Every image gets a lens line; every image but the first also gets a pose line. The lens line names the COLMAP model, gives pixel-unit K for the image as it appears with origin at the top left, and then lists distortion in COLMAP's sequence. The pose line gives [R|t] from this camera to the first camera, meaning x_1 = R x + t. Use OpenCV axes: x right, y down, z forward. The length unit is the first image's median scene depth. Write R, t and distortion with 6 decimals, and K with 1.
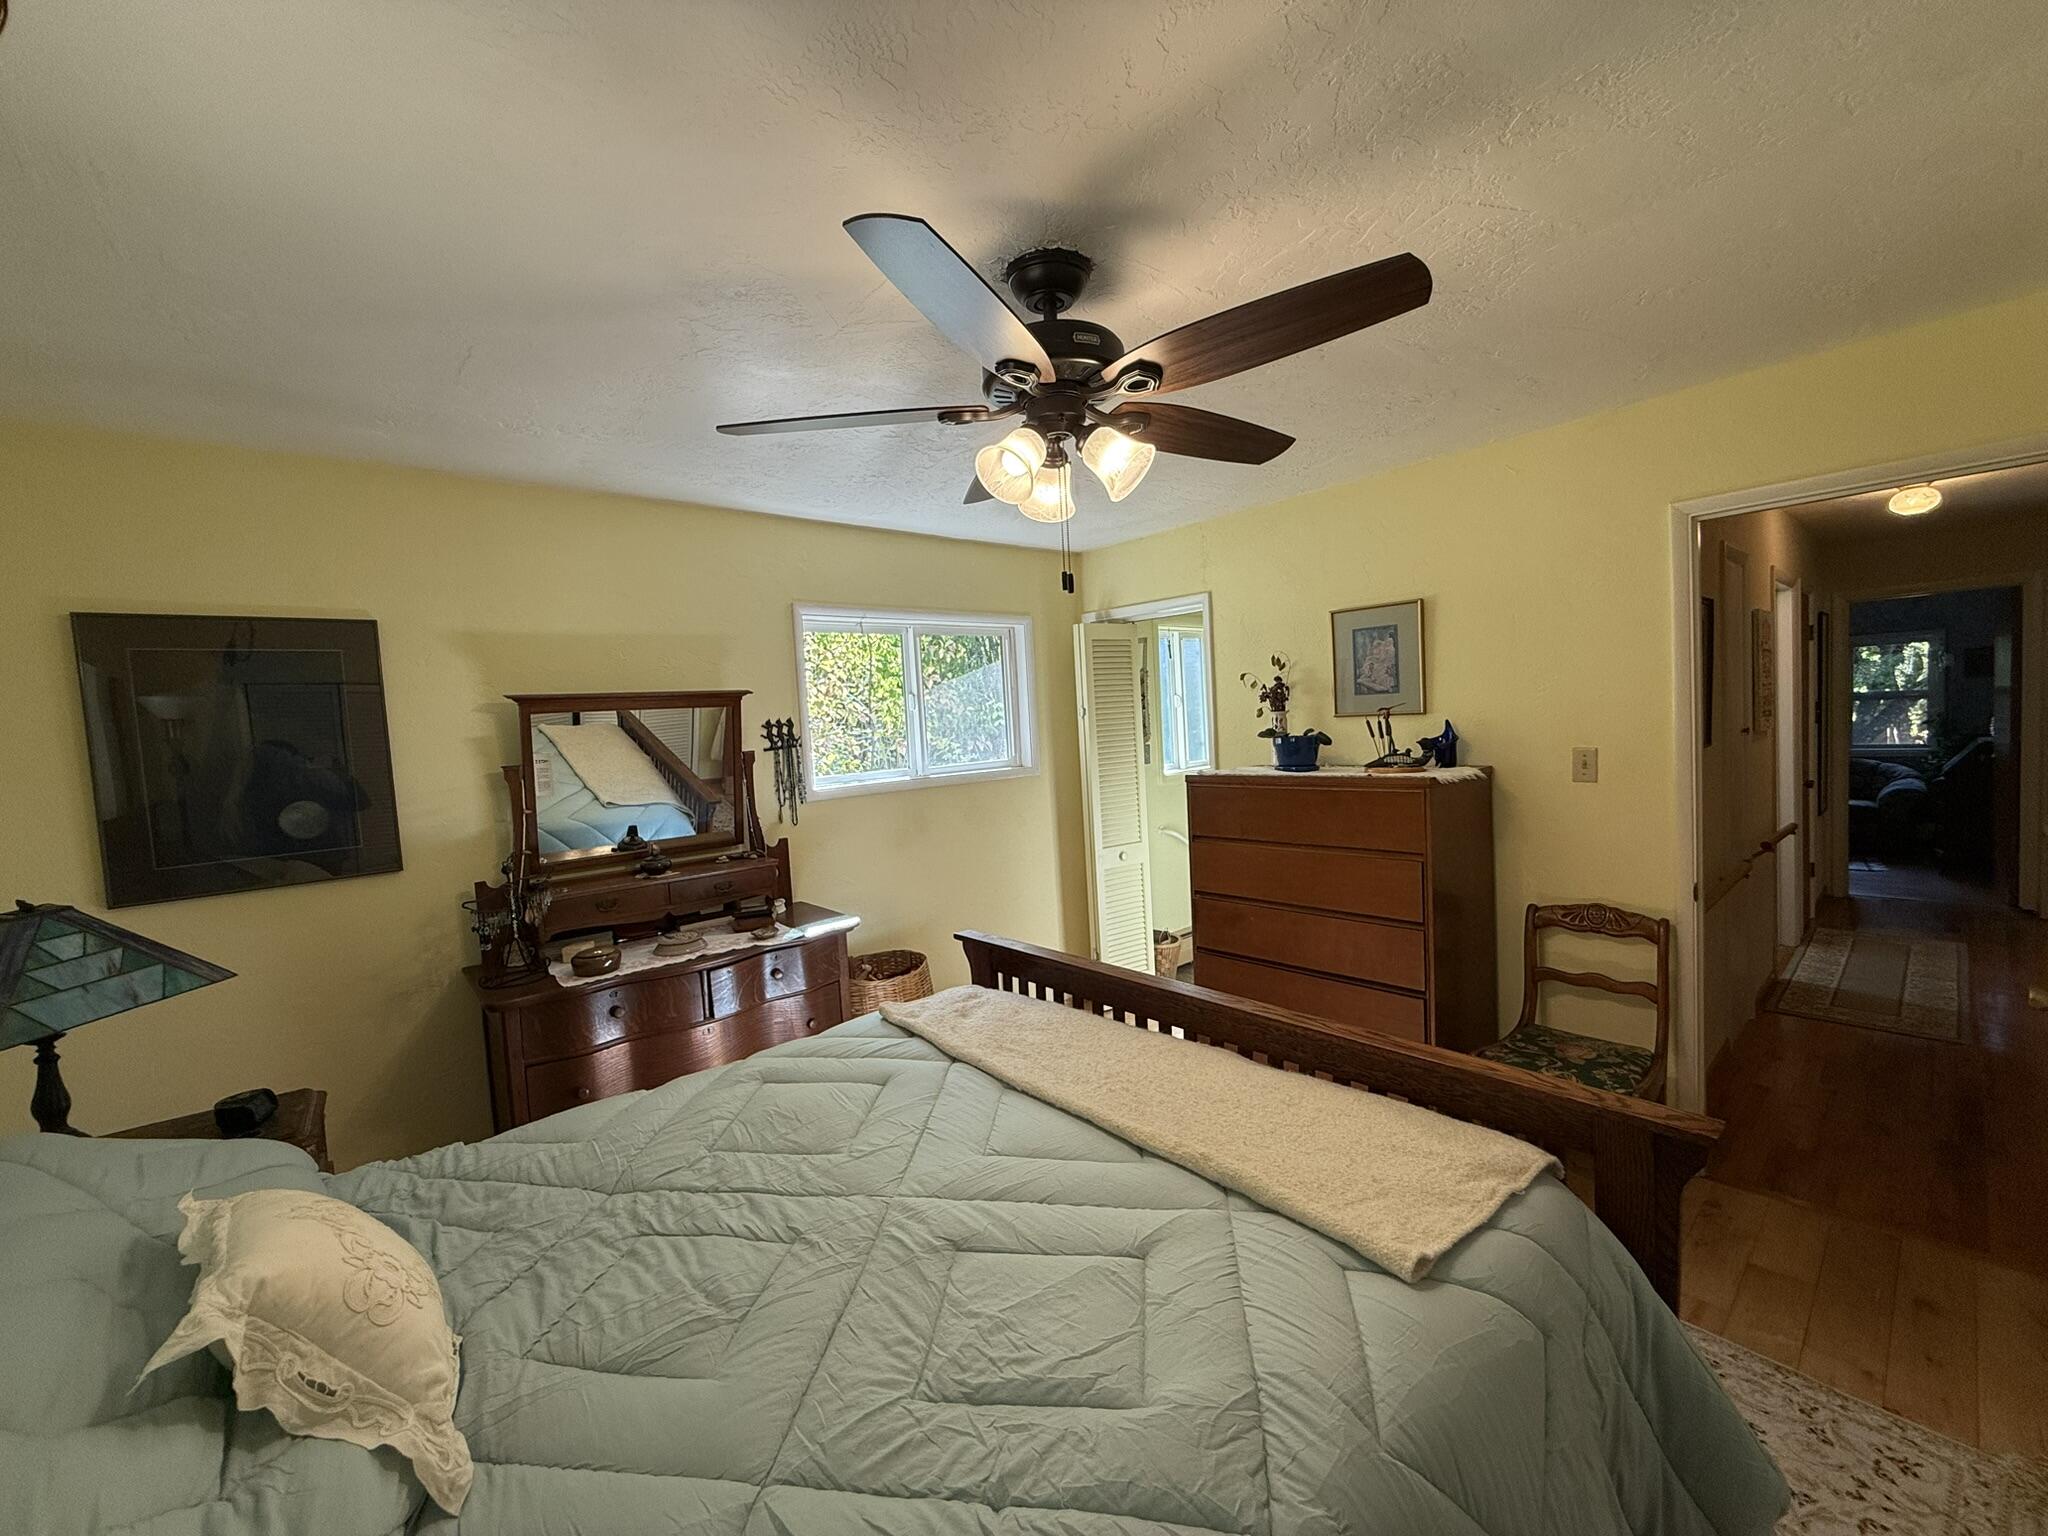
lens RADIAL K [[815.3, 0, 1017.8], [0, 815.3, 766.2], [0, 0, 1]] dist [-0.001598, 0.000167]
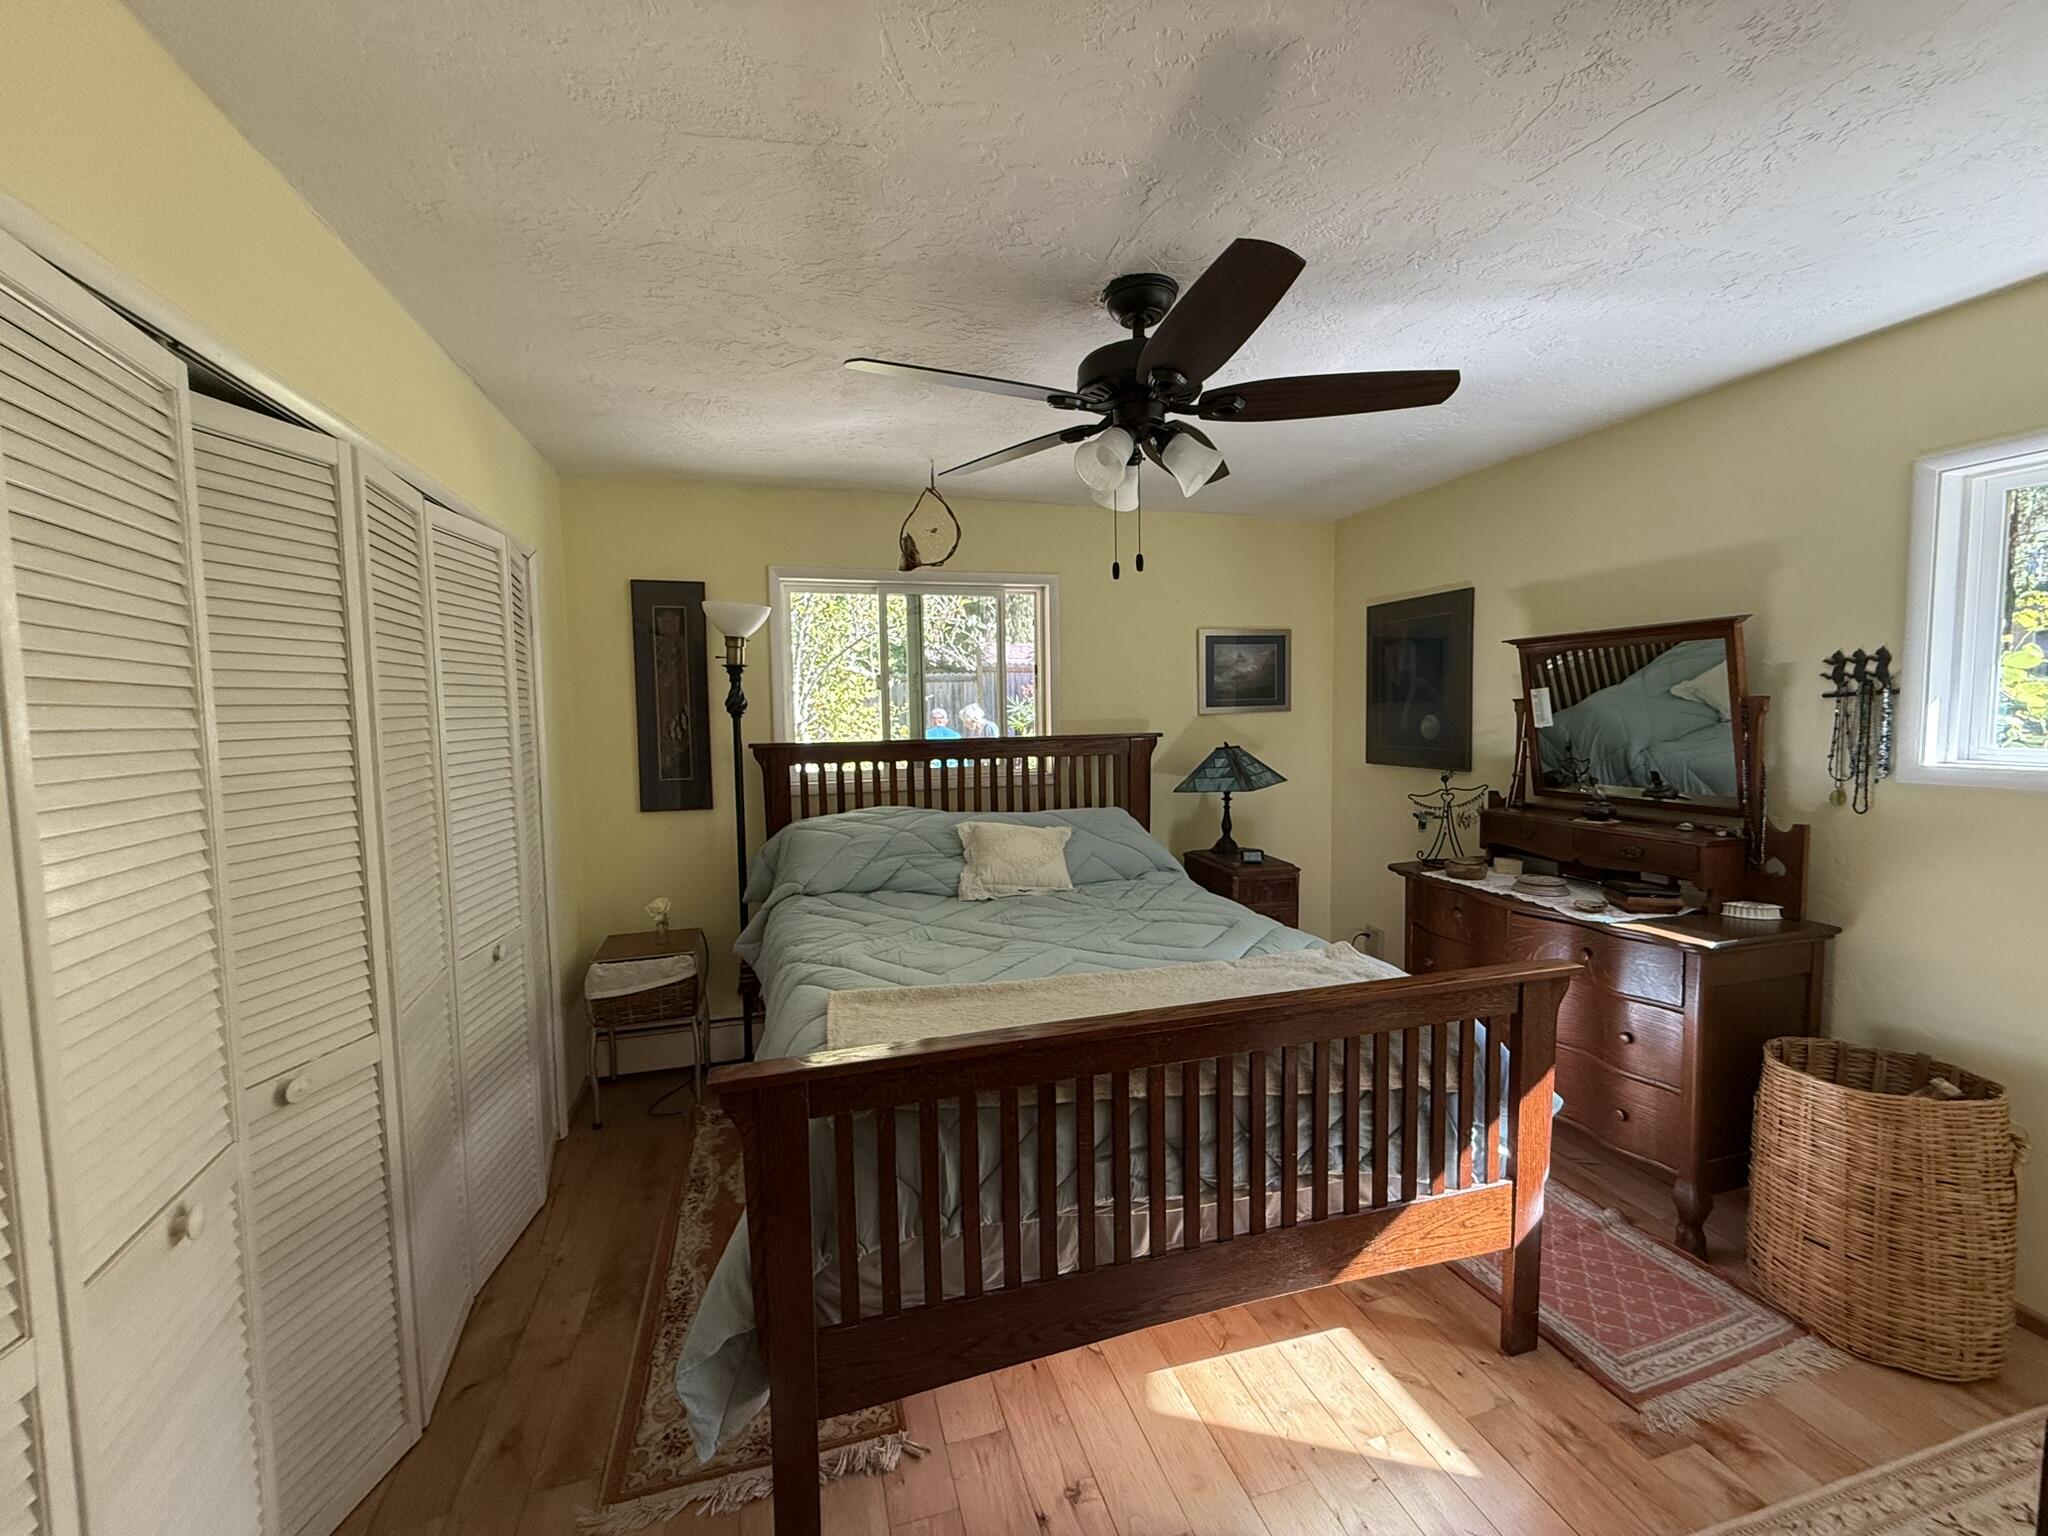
lens RADIAL K [[815.3, 0, 1017.8], [0, 815.3, 766.2], [0, 0, 1]] dist [-0.001598, 0.000167]
pose [[-0.415966, 0.128224, -0.900295, 0.599096], [-0.008664, 0.989406, 0.144919, -0.054890], [0.909339, 0.068082, -0.410448, 0.663942]]
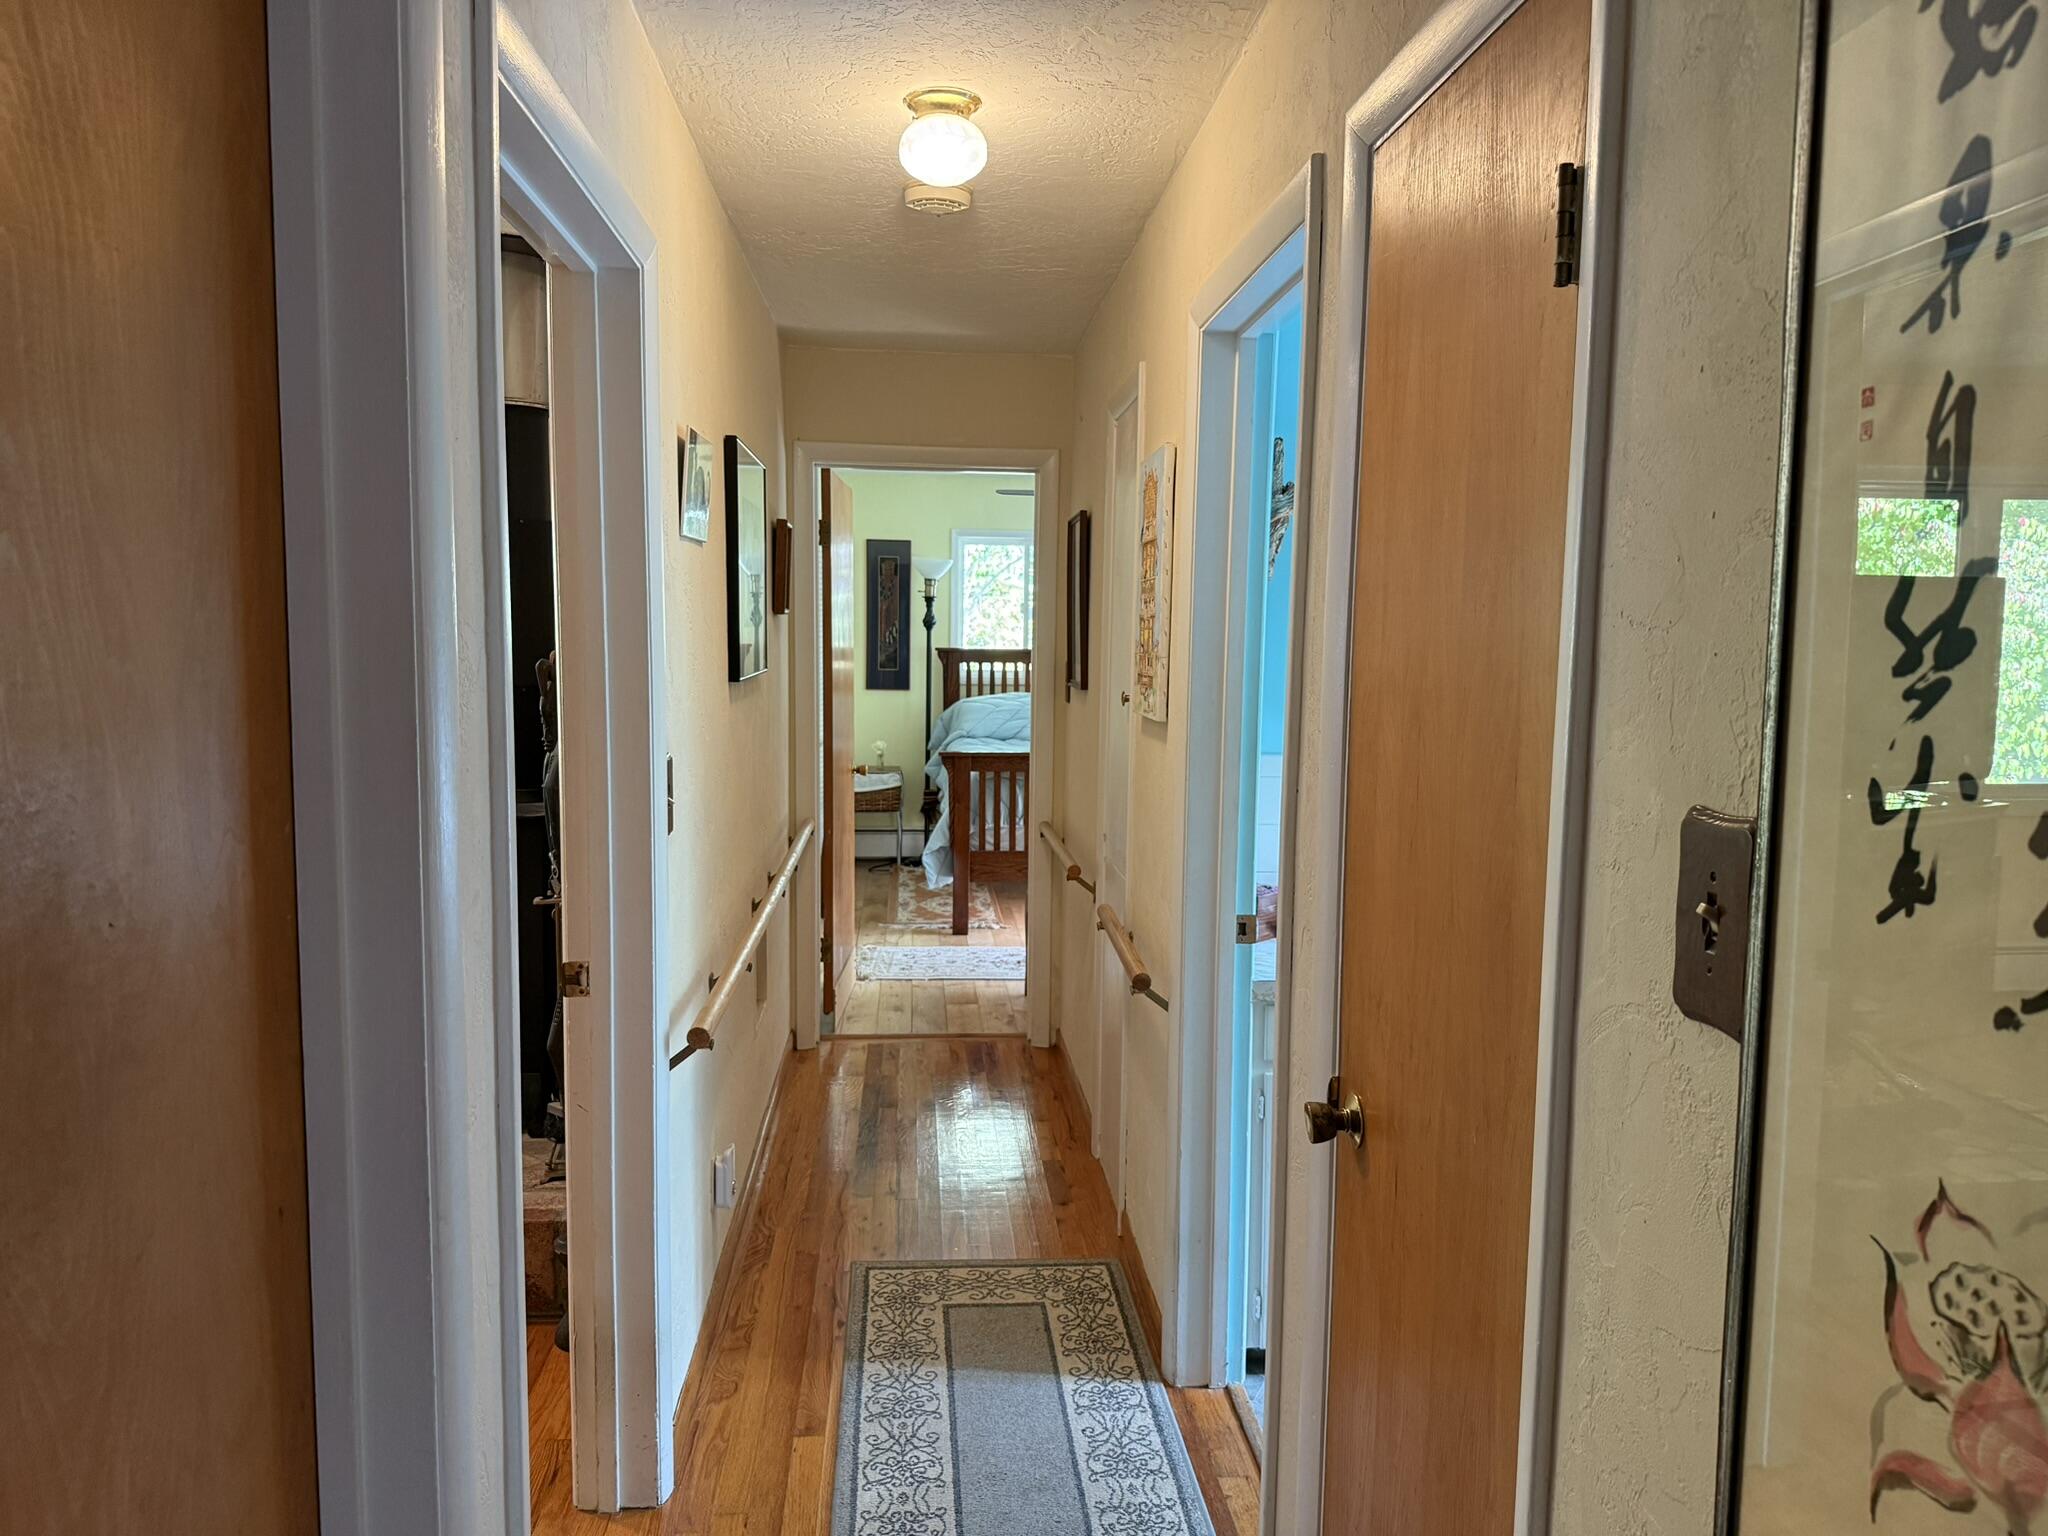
lens RADIAL K [[1422.8, 0, 1014.4], [0, 1422.8, 772.3], [0, 0, 1]] dist [0.094637, -0.129640]
pose [[-0.601121, 0.124449, -0.789408, 1.528463], [-0.023039, 0.984691, 0.172779, -0.138172], [0.798826, 0.122049, -0.589051, 1.395618]]
